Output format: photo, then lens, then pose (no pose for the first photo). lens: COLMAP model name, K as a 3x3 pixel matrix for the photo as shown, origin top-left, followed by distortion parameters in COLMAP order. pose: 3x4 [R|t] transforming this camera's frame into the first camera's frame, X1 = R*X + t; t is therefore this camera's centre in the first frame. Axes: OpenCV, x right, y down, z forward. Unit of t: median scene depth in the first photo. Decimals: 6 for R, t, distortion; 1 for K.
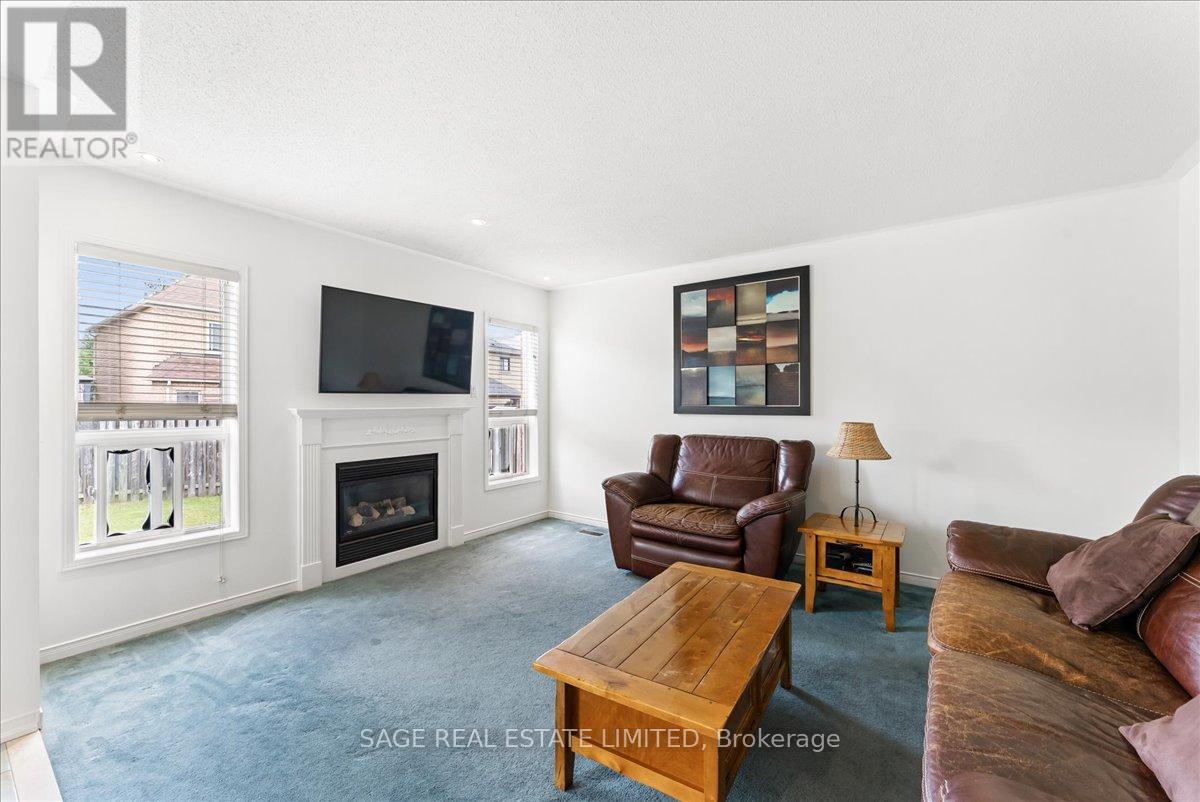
lens RADIAL K [[465.7, 0, 603.0], [0, 465.7, 402.9], [0, 0, 1]] dist [0.016961, 0.000100]
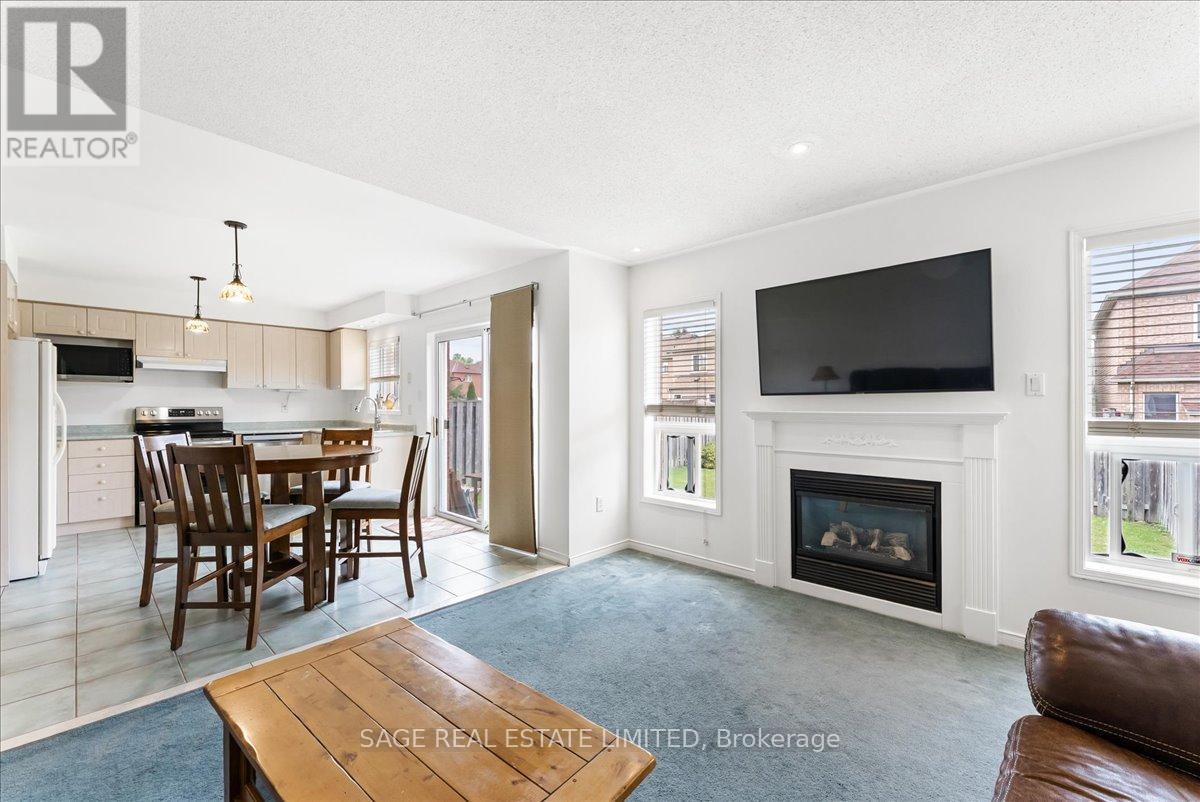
lens RADIAL K [[488.3, 0, 601.9], [0, 488.3, 407.5], [0, 0, 1]] dist [-0.007417, 0.000579]
pose [[-0.106070, 0.003140, -0.994354, 0.414668], [-0.005479, 0.999978, 0.003742, 0.002485], [0.994344, 0.005845, -0.106050, 0.653809]]
